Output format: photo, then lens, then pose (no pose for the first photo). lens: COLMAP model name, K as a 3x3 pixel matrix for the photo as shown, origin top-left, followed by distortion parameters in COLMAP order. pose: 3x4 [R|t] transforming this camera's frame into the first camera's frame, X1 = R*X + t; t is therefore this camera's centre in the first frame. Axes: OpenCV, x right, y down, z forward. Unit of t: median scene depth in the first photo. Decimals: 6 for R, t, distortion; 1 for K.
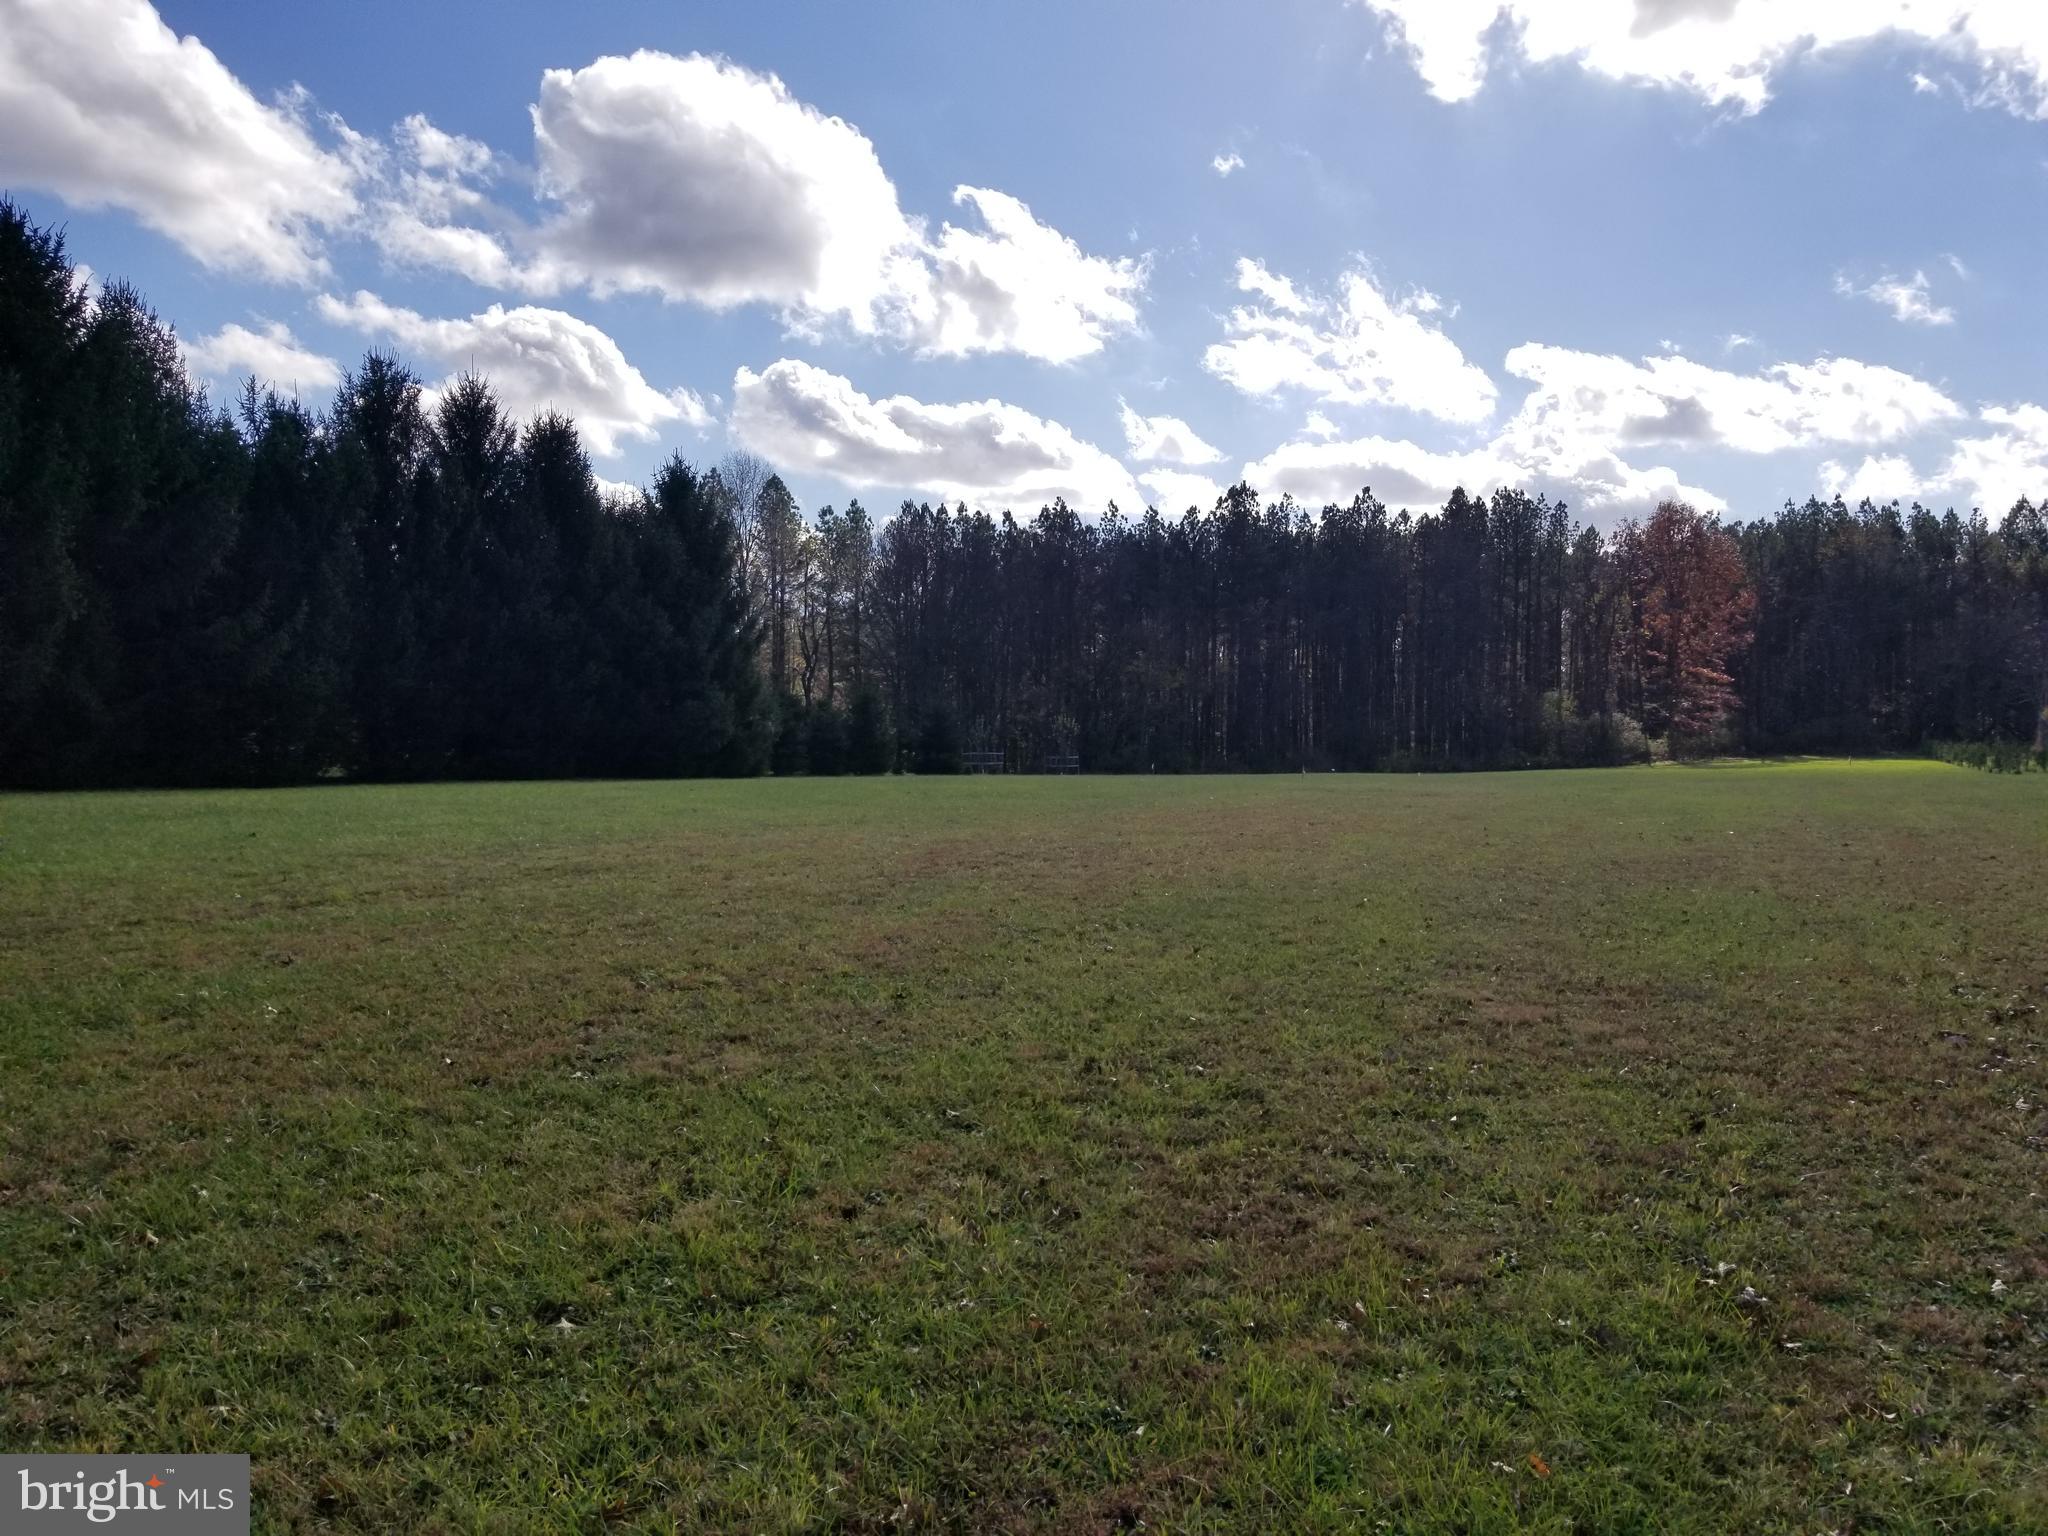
lens RADIAL K [[1562.6, 0, 1018.7], [0, 1562.6, 707.7], [0, 0, 1]] dist [0.111163, -0.204388]
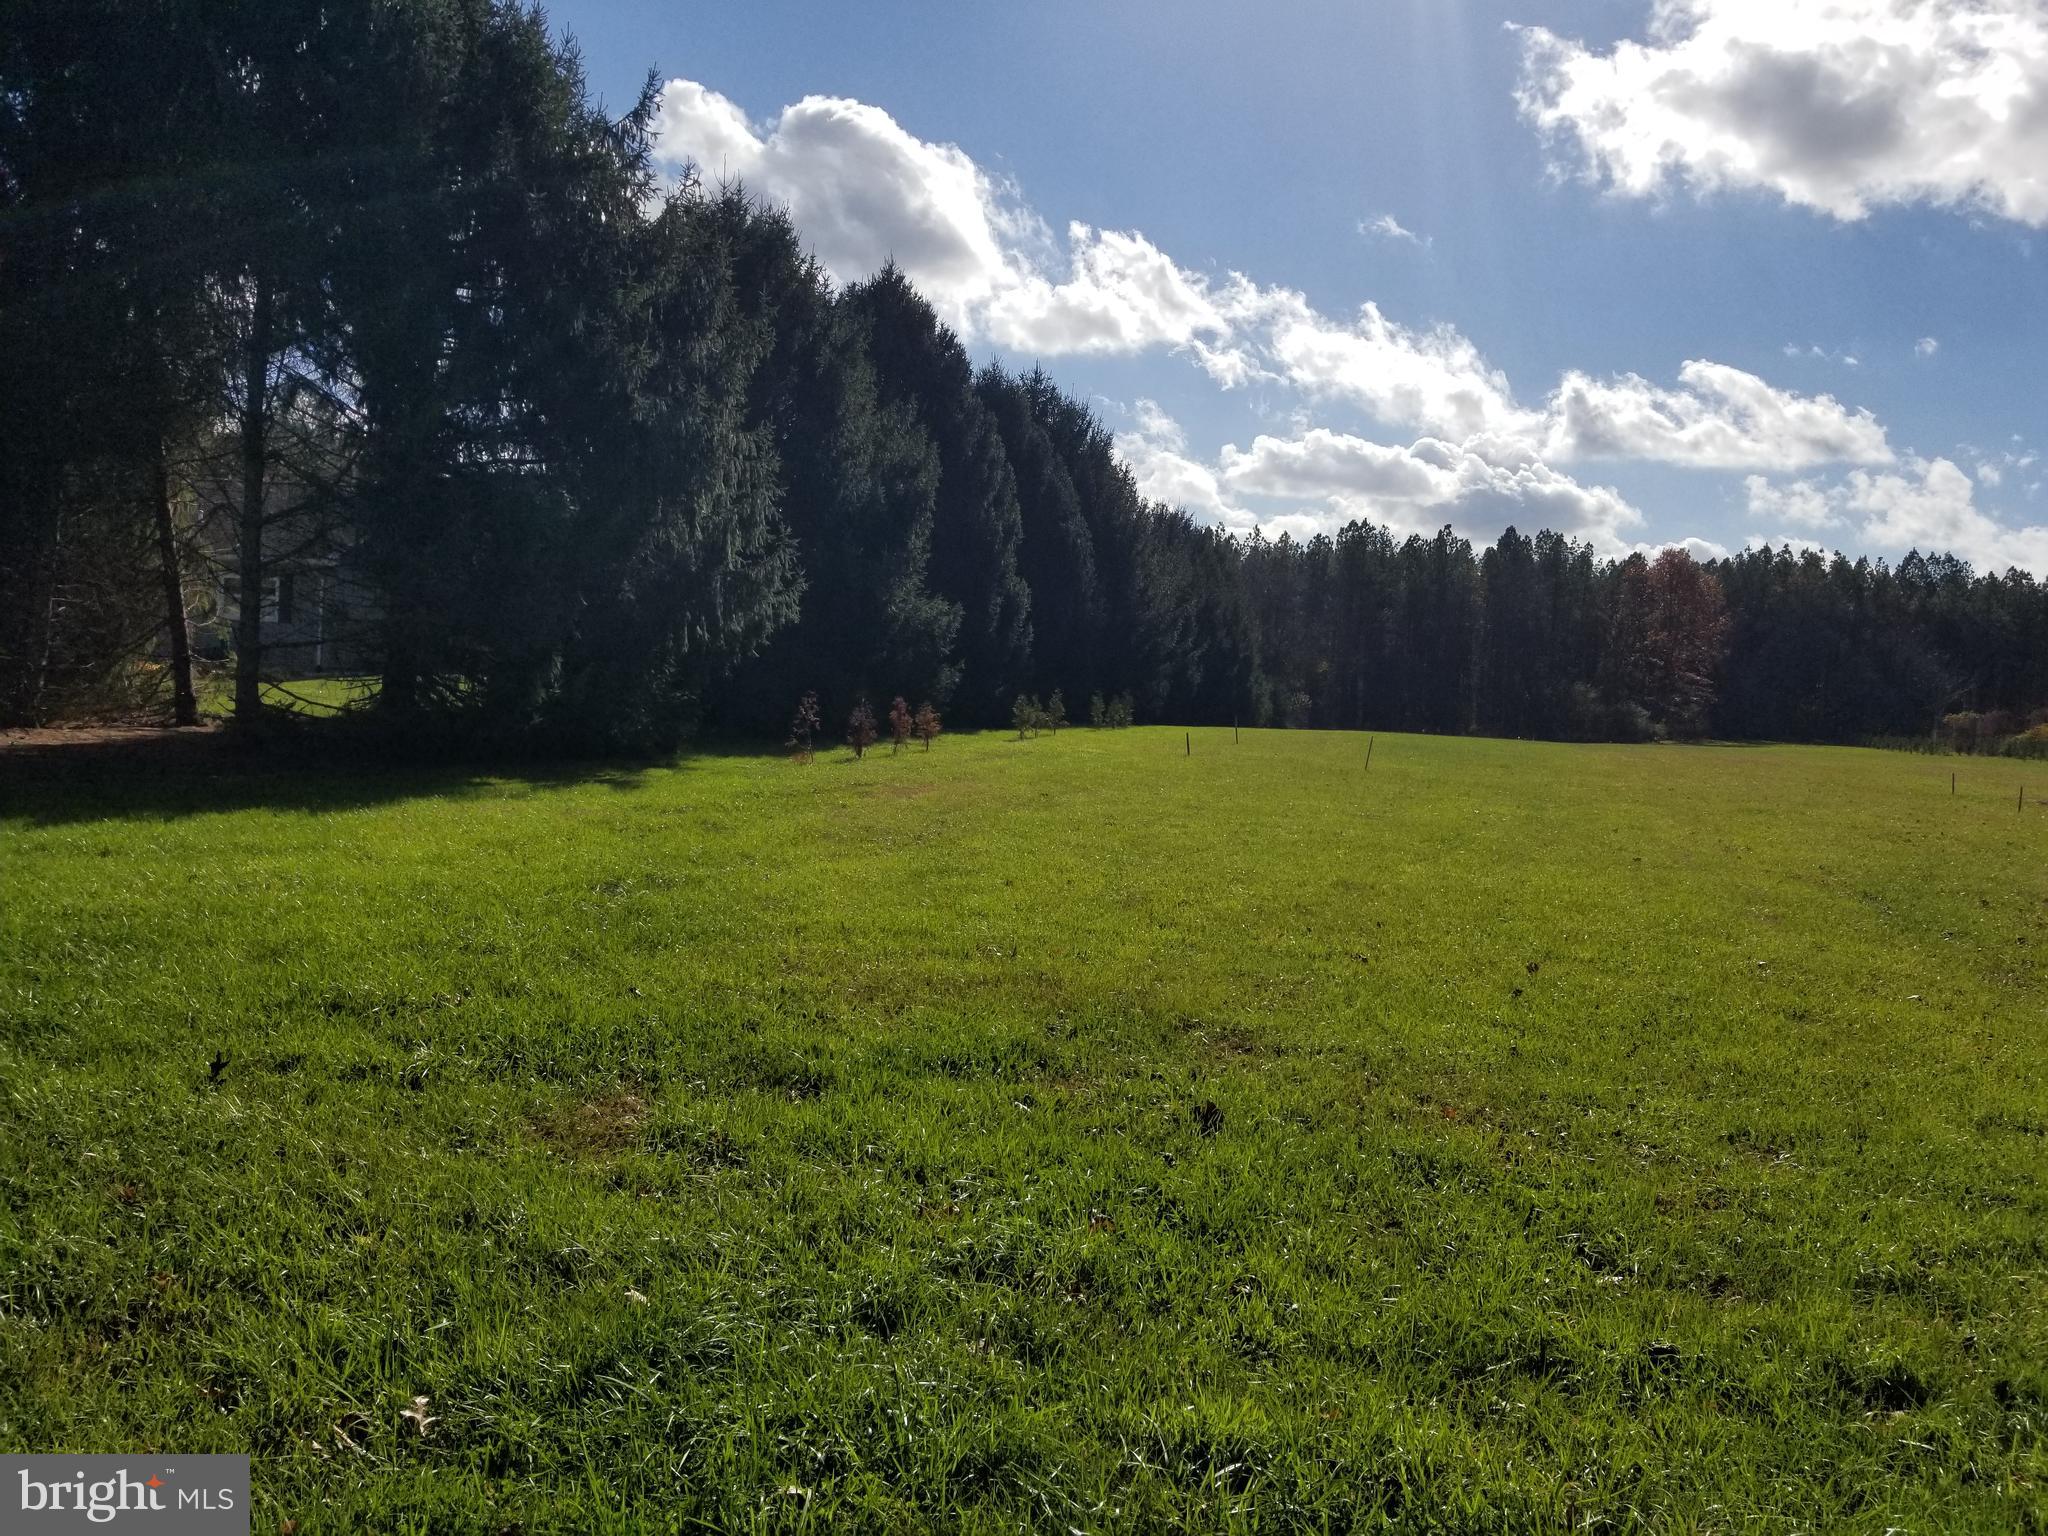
lens RADIAL K [[1562.6, 0, 1018.7], [0, 1562.6, 707.7], [0, 0, 1]] dist [0.111163, -0.204388]
pose [[0.995717, 0.039695, 0.083499, -0.247384], [-0.041819, 0.998841, 0.023832, -0.003520], [-0.082456, -0.027222, 0.996223, -0.297272]]
